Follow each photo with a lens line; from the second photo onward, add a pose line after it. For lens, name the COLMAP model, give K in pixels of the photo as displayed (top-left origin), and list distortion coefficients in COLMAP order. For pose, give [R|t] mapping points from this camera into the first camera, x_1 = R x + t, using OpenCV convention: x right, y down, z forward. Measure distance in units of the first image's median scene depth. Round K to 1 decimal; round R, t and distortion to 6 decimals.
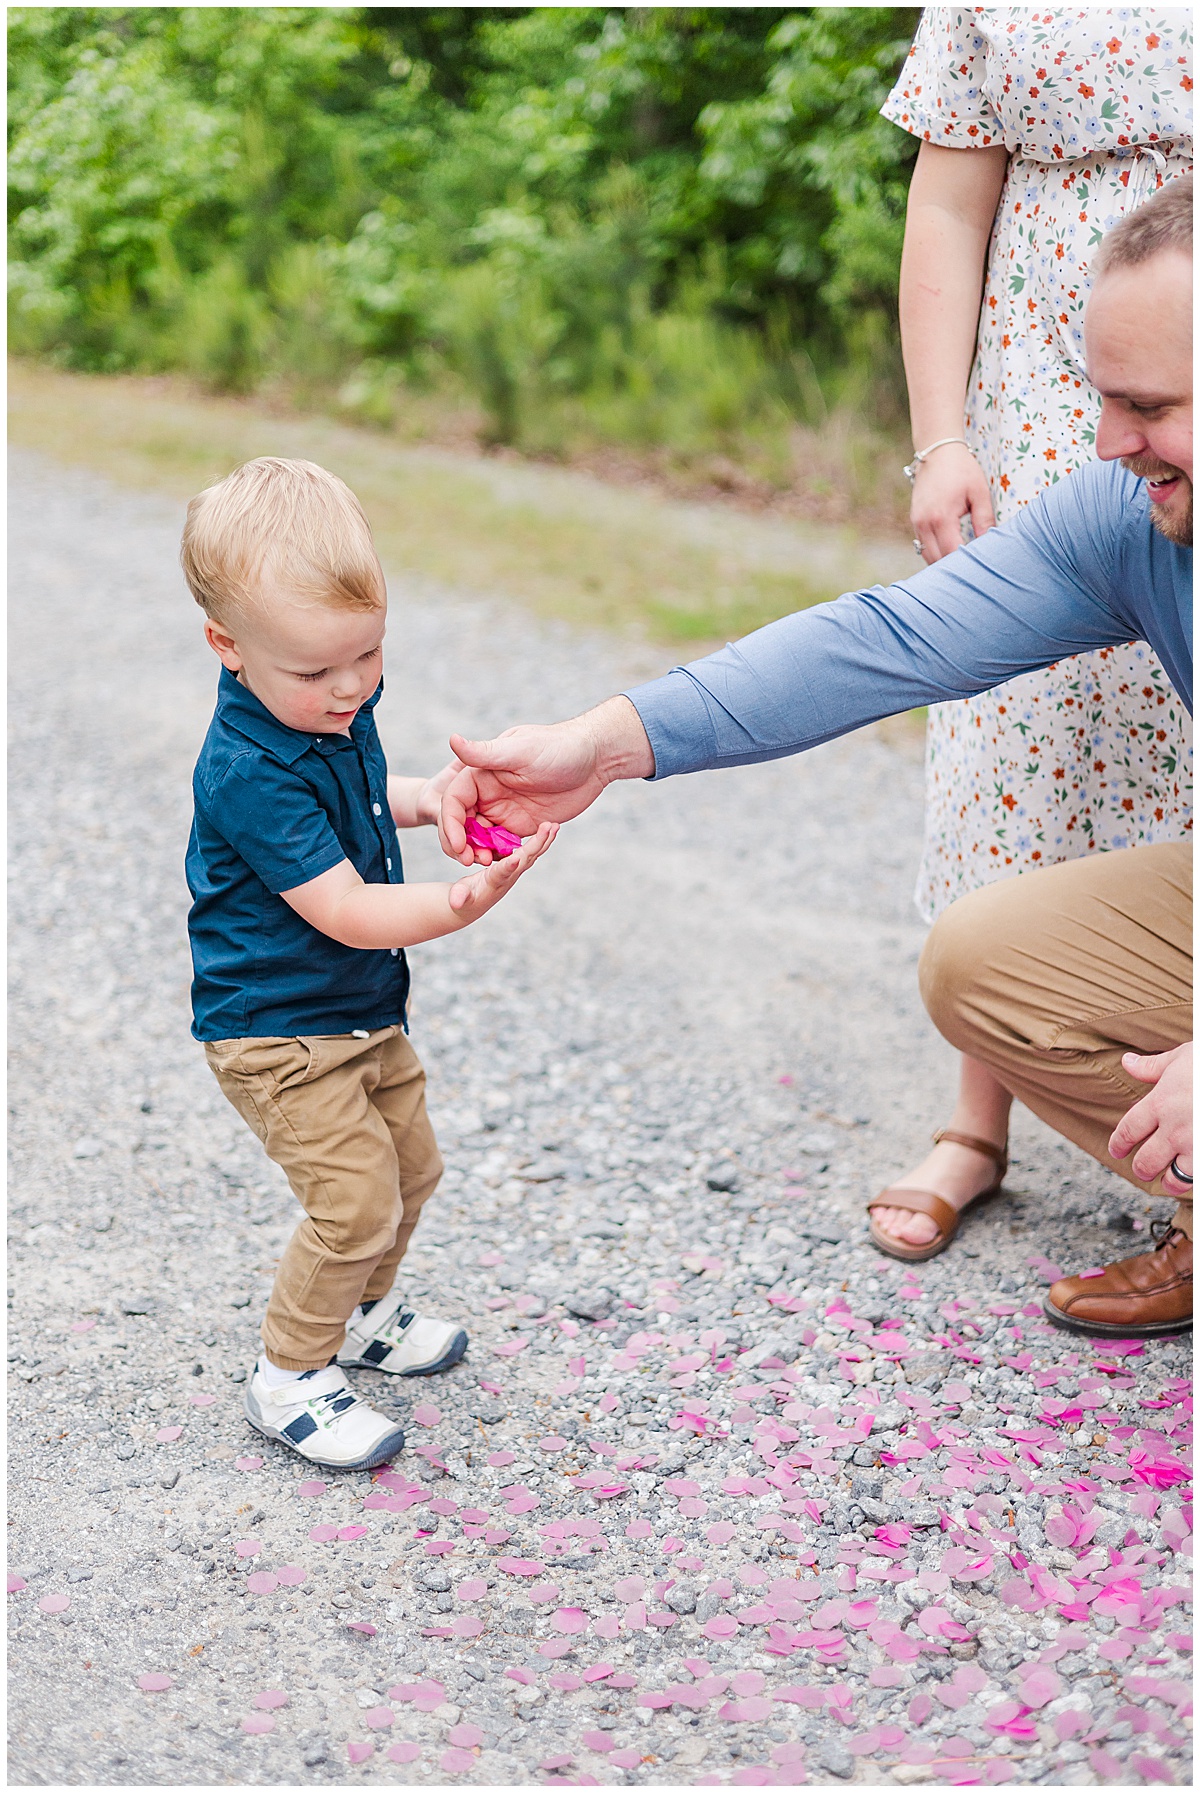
lens RADIAL K [[2715.9, 0, 597.4], [0, 2715.9, 941.9], [0, 0, 1]] dist [0.001784, -0.034035]
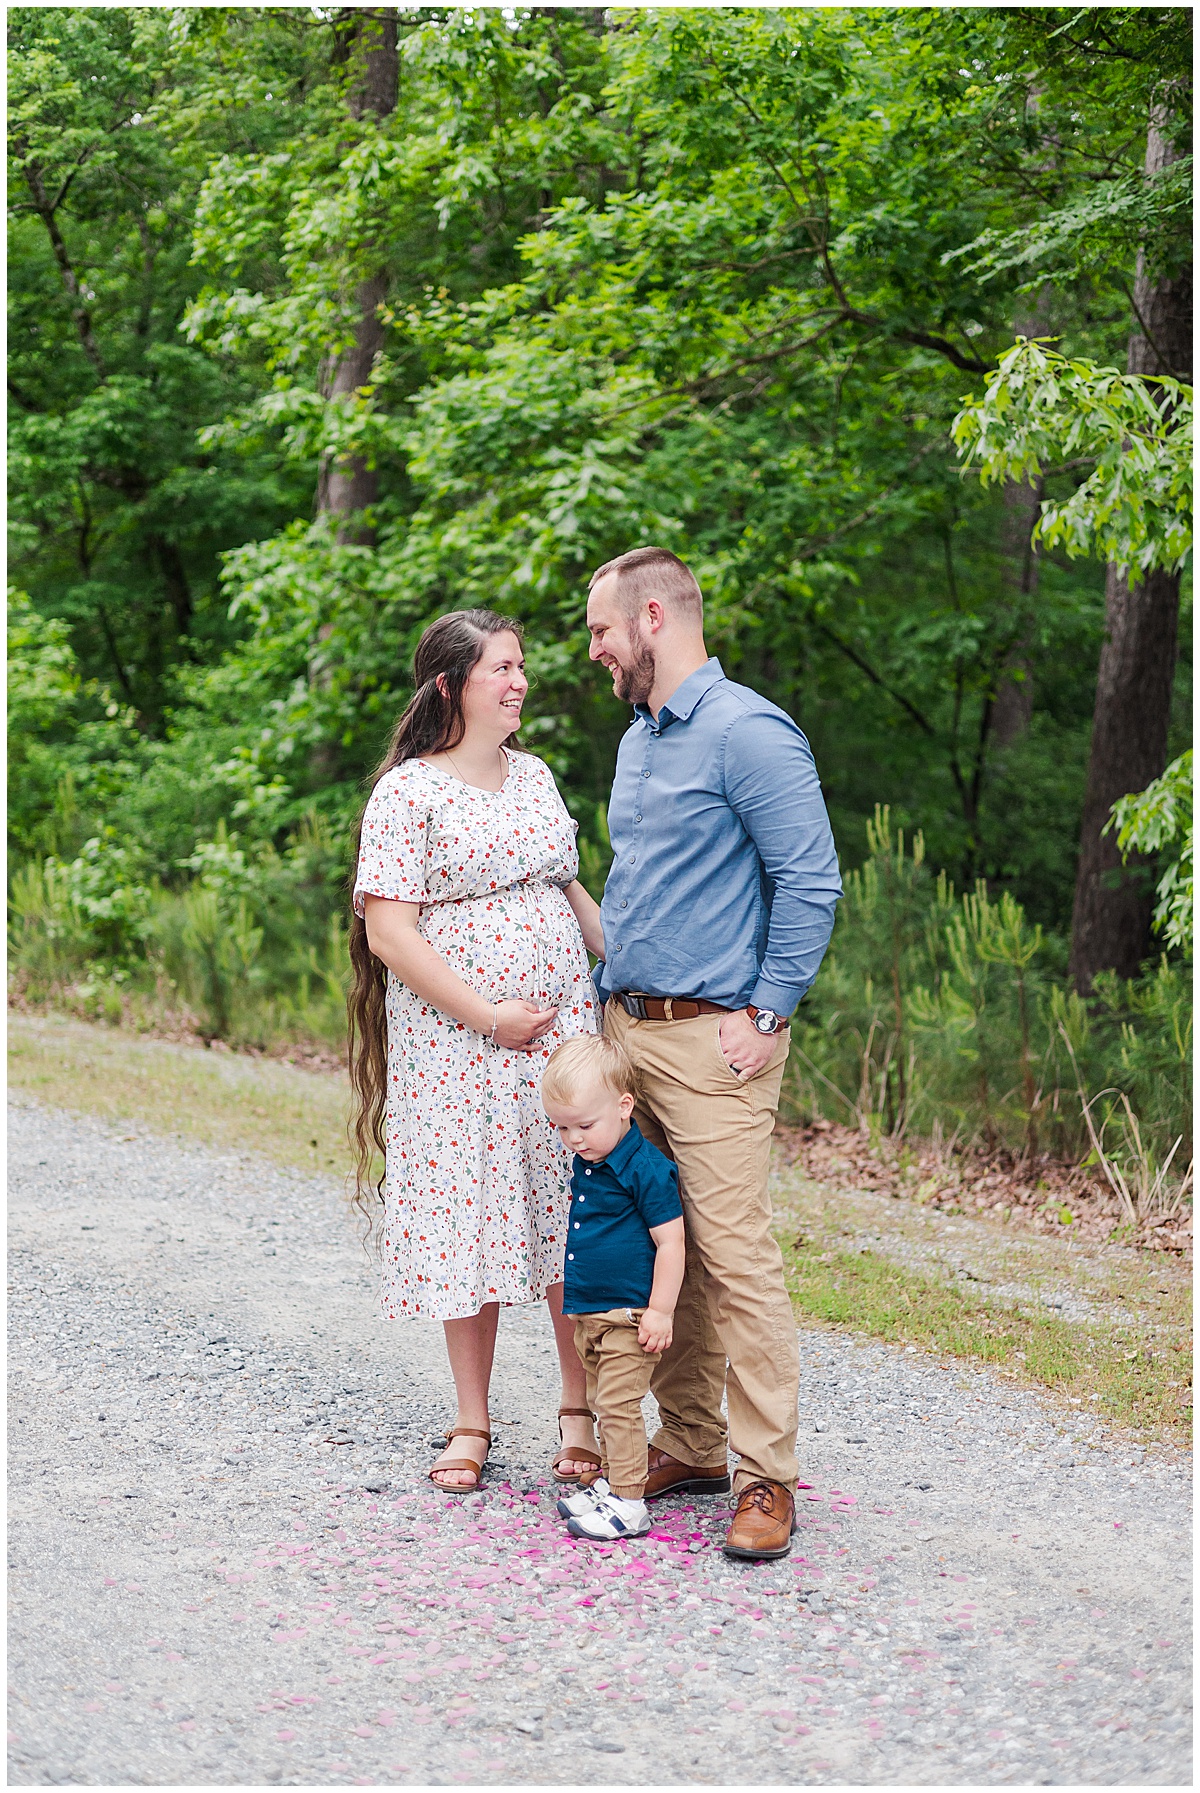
lens RADIAL K [[2715.9, 0, 597.4], [0, 2715.9, 941.9], [0, 0, 1]] dist [0.001784, -0.034035]
pose [[0.991507, 0.025947, 0.127440, -0.072861], [0.002043, 0.976668, -0.214743, 0.121156], [-0.130039, 0.213180, 0.968320, -0.683839]]
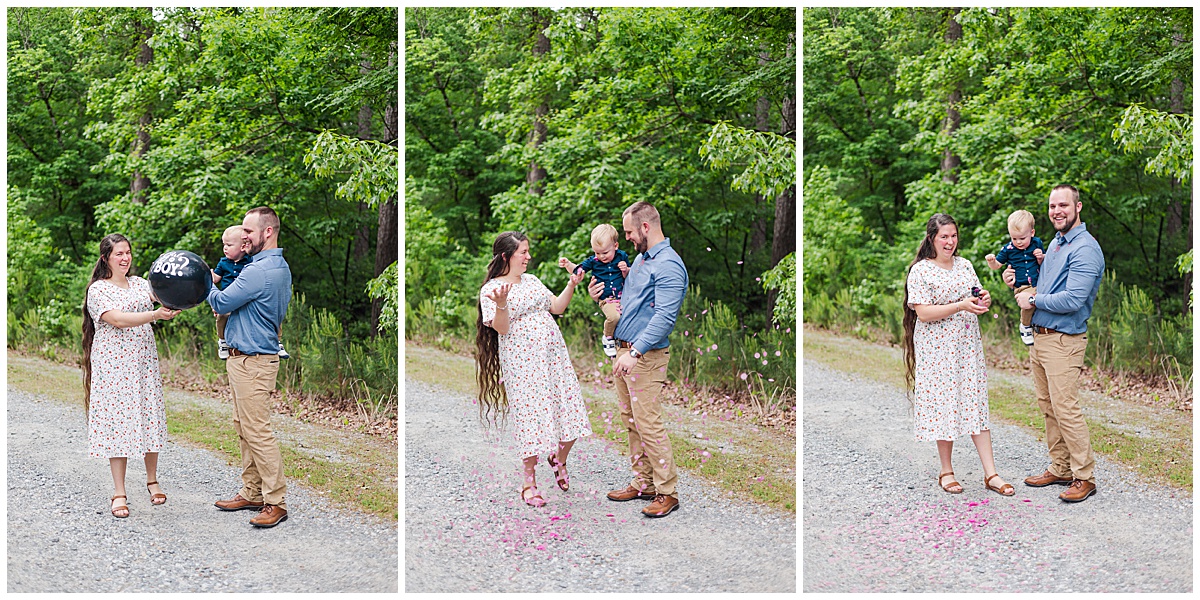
lens RADIAL K [[885.0, 0, 600.1], [0, 885.0, 307.8], [0, 0, 1]] dist [-0.023108, -0.001102]
pose [[0.999030, 0.017786, 0.040293, 3.821201], [-0.008150, 0.973690, -0.227731, 0.002129], [-0.043284, 0.227181, 0.972890, -0.858077]]
